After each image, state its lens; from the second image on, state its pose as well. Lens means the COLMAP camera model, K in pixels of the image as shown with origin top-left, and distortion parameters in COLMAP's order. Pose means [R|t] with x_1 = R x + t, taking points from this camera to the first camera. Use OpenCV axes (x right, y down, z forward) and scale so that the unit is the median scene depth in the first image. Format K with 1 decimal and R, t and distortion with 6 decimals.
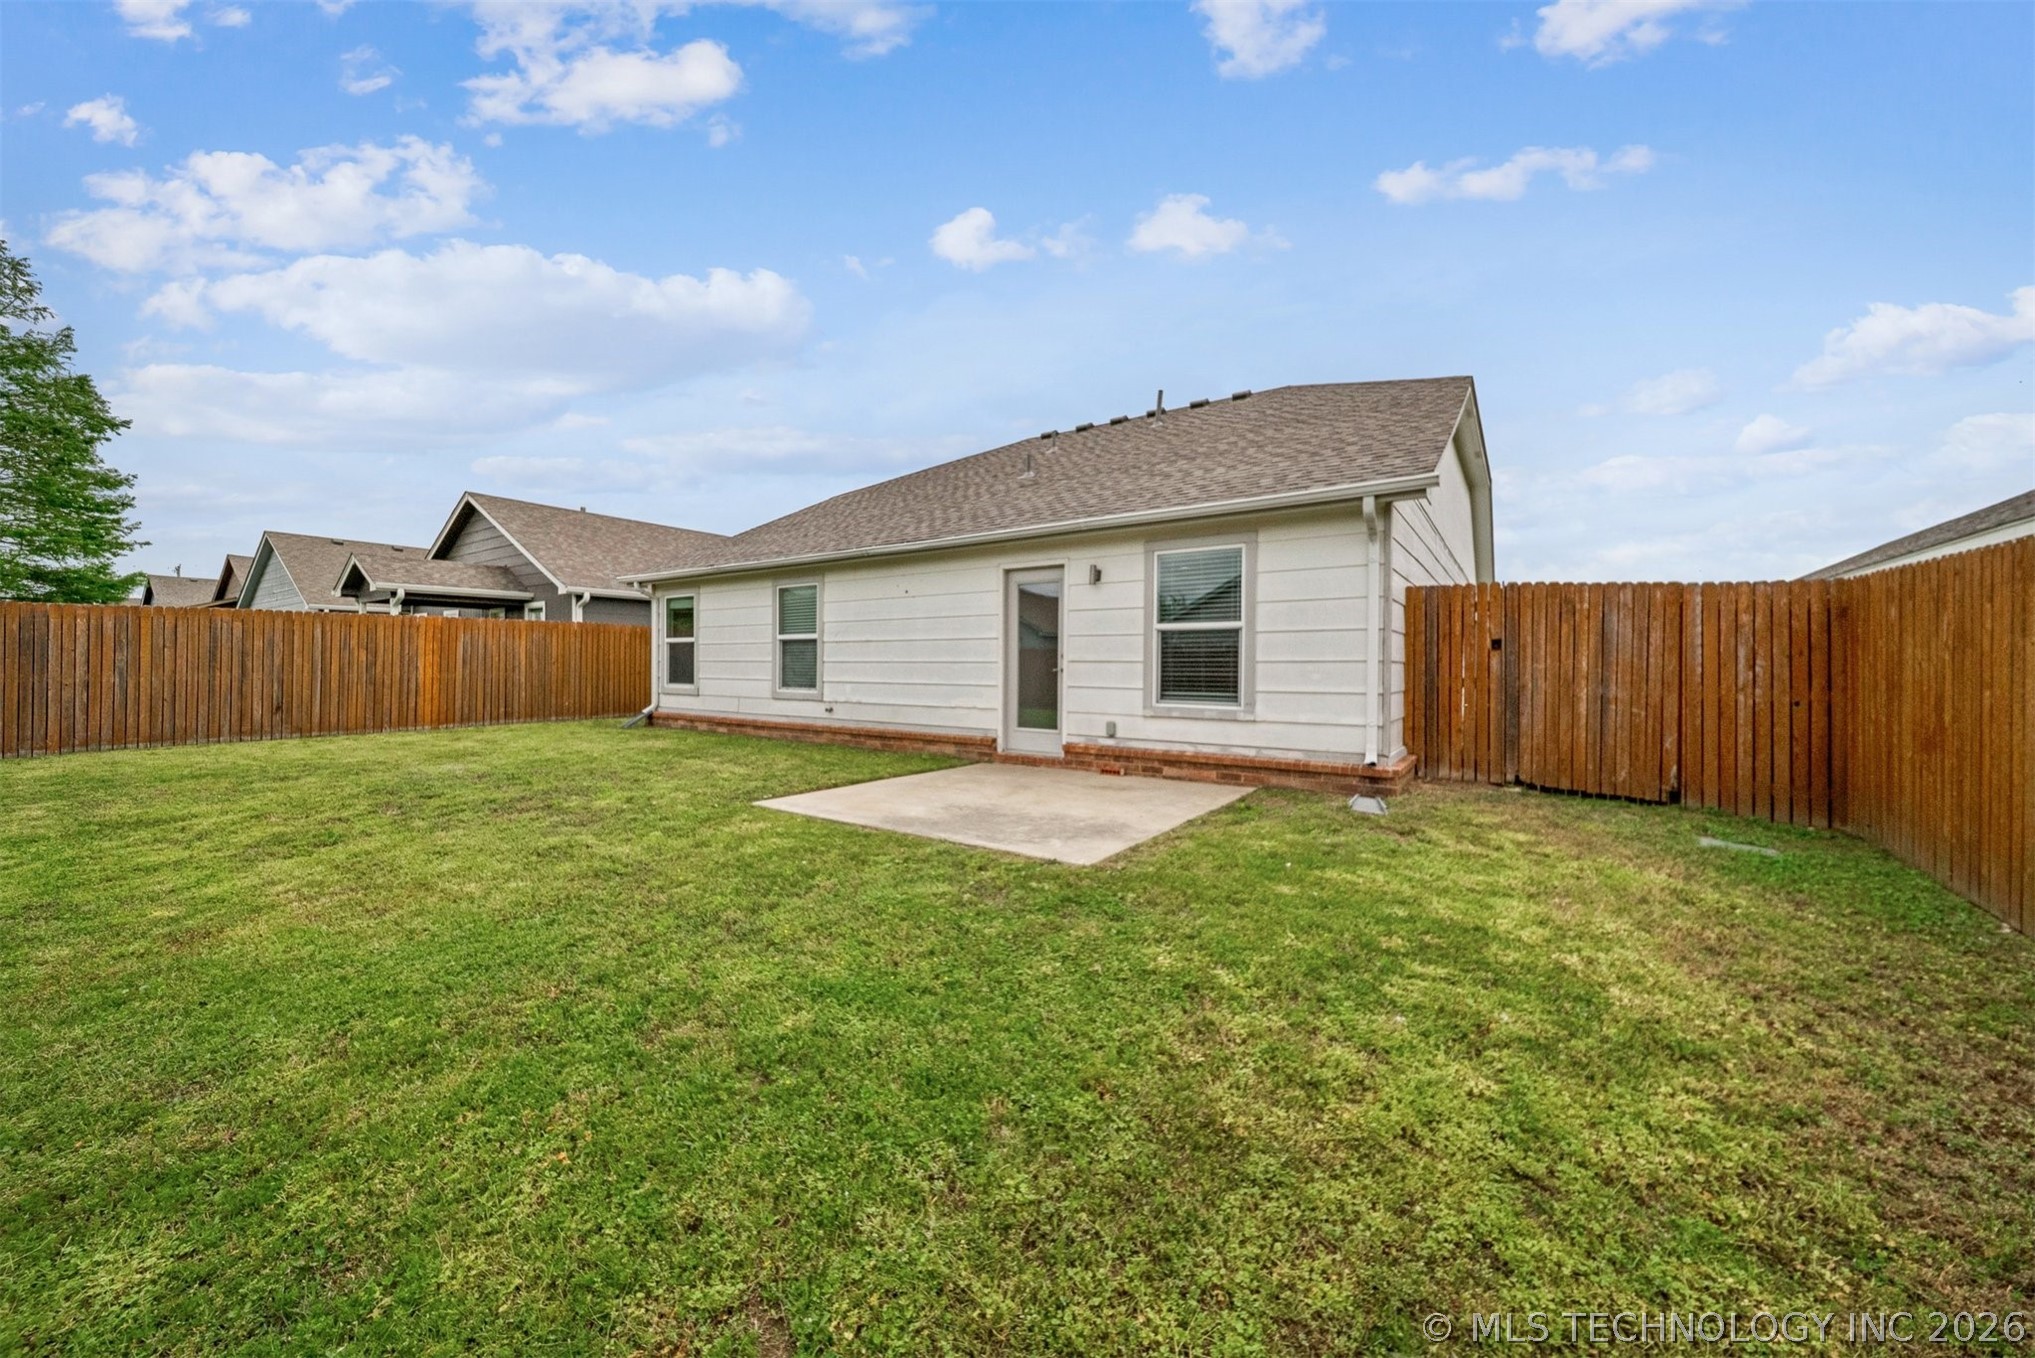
lens RADIAL K [[737.0, 0, 1015.8], [0, 737.0, 665.2], [0, 0, 1]] dist [0.000279, -0.000416]
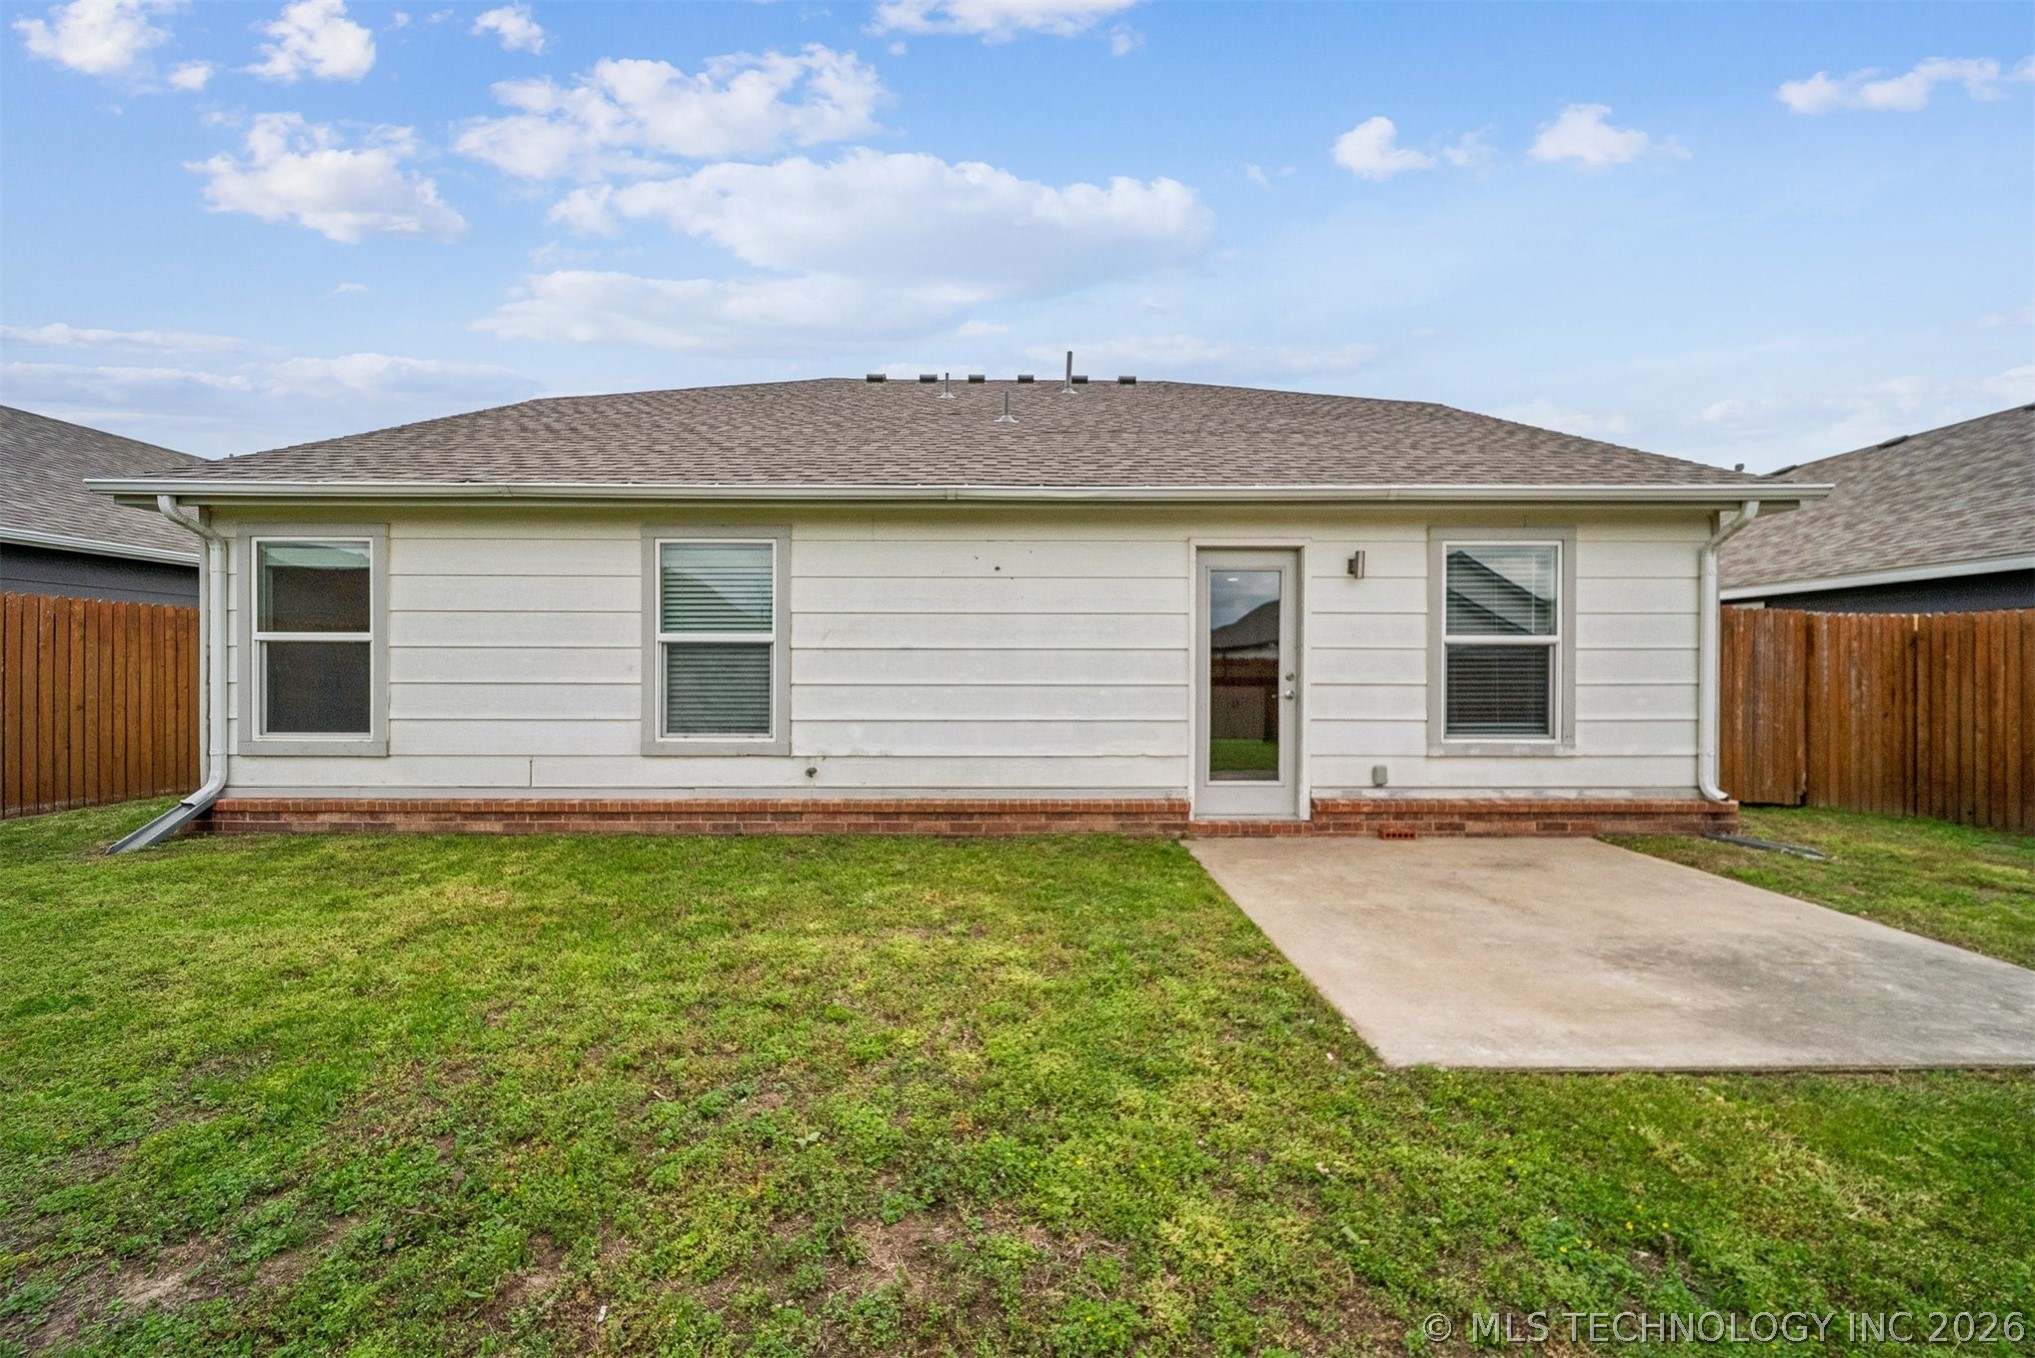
lens RADIAL K [[737.0, 0, 1015.8], [0, 737.0, 665.2], [0, 0, 1]] dist [0.000279, -0.000416]
pose [[0.812891, -0.000528, 0.582415, -0.581155], [0.002264, 0.999995, -0.002254, -0.022853], [-0.582411, 0.003151, 0.812888, 0.596605]]
